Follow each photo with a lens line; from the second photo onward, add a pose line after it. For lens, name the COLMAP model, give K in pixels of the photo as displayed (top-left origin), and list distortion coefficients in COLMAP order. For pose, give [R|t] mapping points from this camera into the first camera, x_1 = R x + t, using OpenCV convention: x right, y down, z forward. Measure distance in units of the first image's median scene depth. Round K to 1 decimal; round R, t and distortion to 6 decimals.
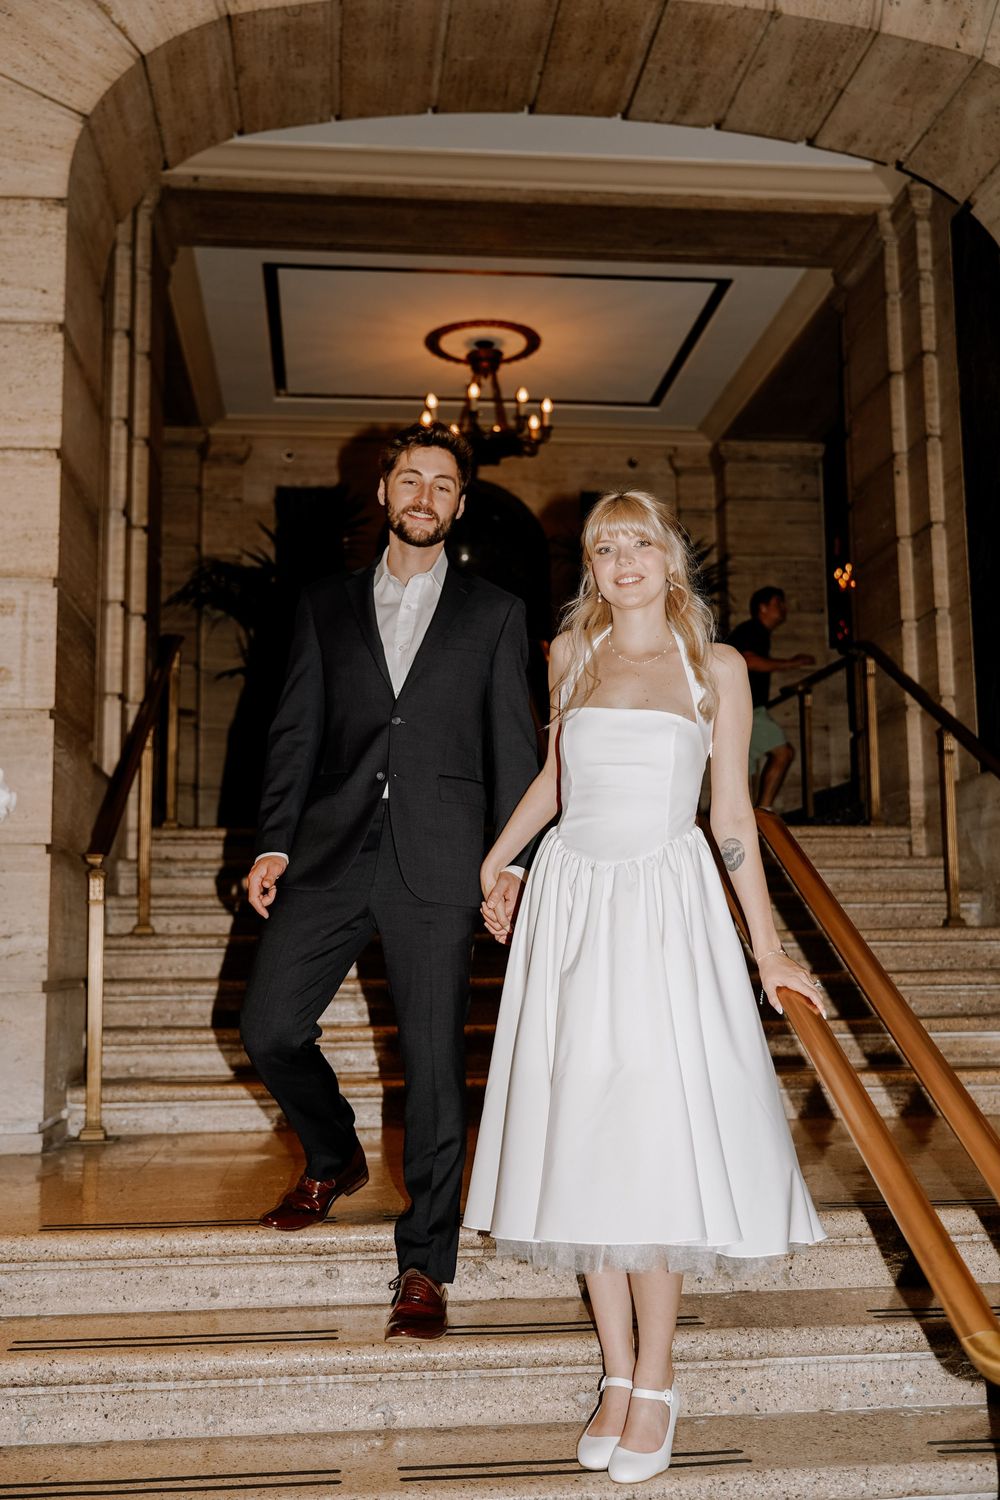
lens RADIAL K [[1569.7, 0, 500.0], [0, 1569.7, 750.0], [0, 0, 1]] dist [0.017150, -0.018358]
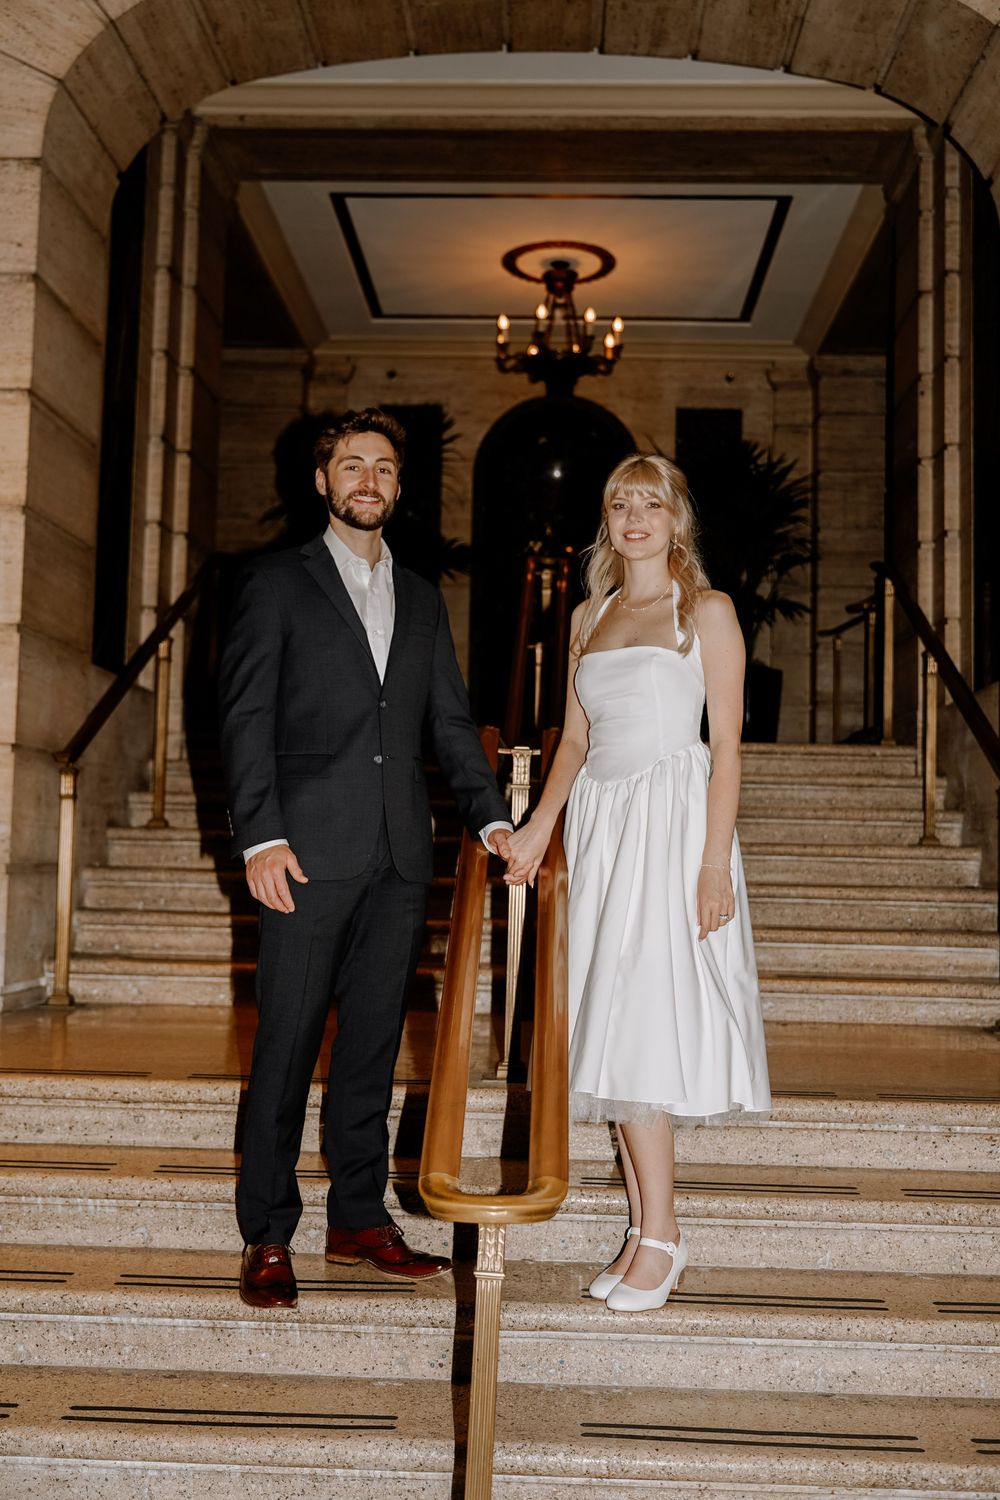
lens RADIAL K [[1566.9, 0, 500.0], [0, 1566.9, 750.0], [0, 0, 1]] dist [0.009307, -0.019831]
pose [[0.989231, 0.024708, -0.144260, 0.155549], [-0.016073, 0.998025, 0.060719, -0.006896], [0.145476, -0.057747, 0.987675, -0.044015]]
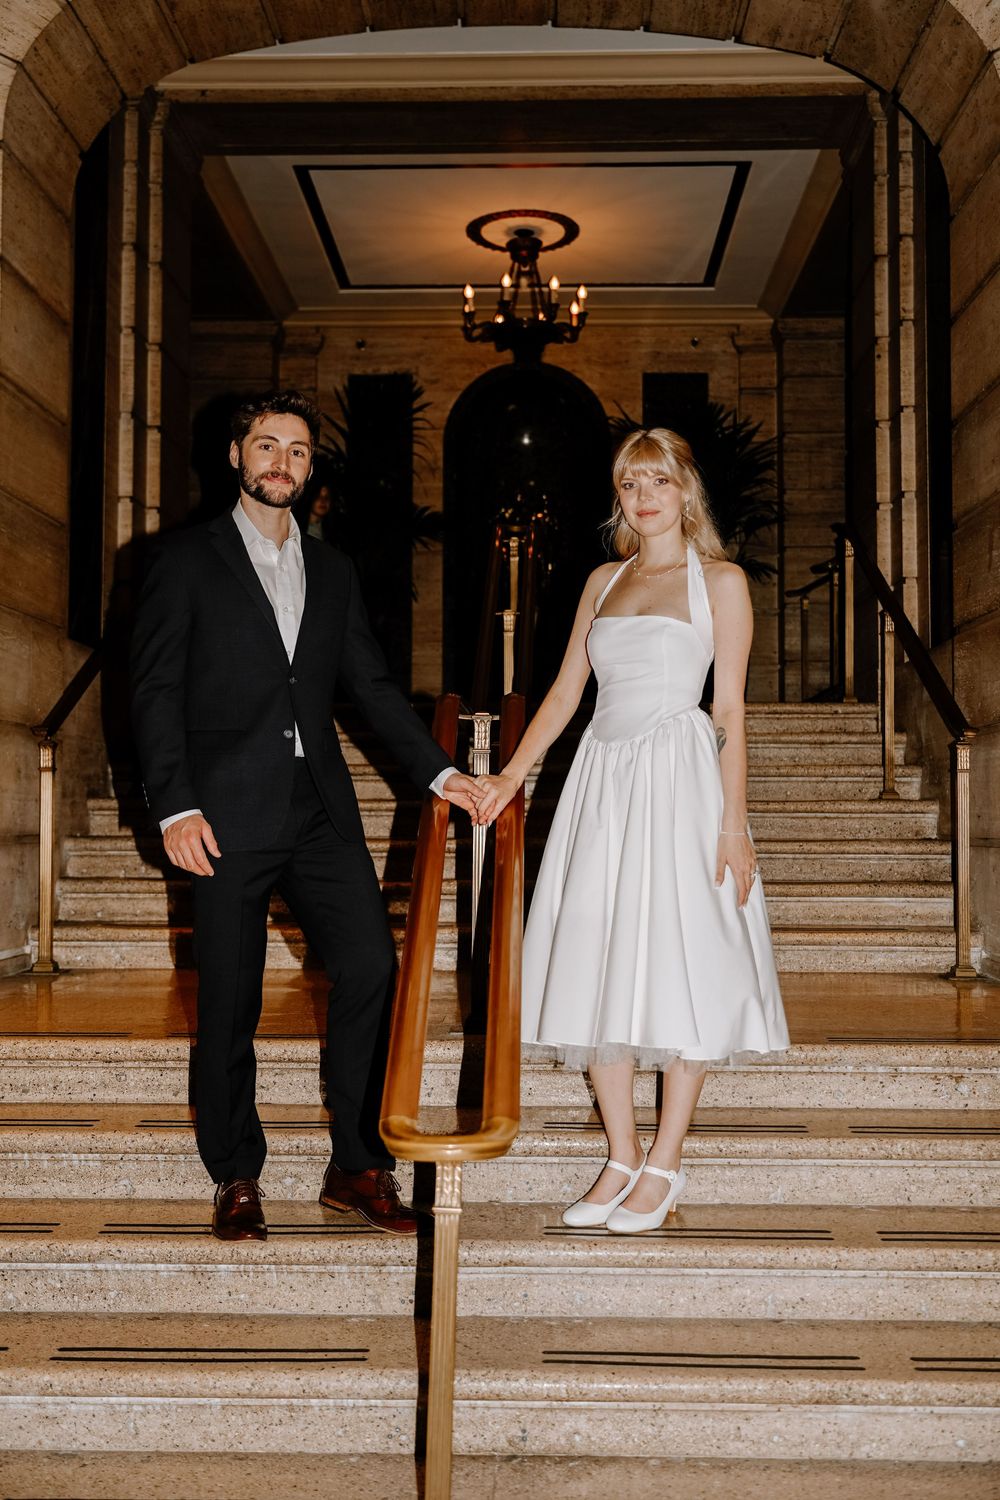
lens RADIAL K [[1555.8, 0, 500.0], [0, 1555.8, 750.0], [0, 0, 1]] dist [0.023232, -0.019021]
pose [[0.991011, 0.008264, -0.133524, 0.166900], [0.003025, 0.996450, 0.084129, -0.009022], [0.133745, -0.083776, 0.987468, -0.061183]]
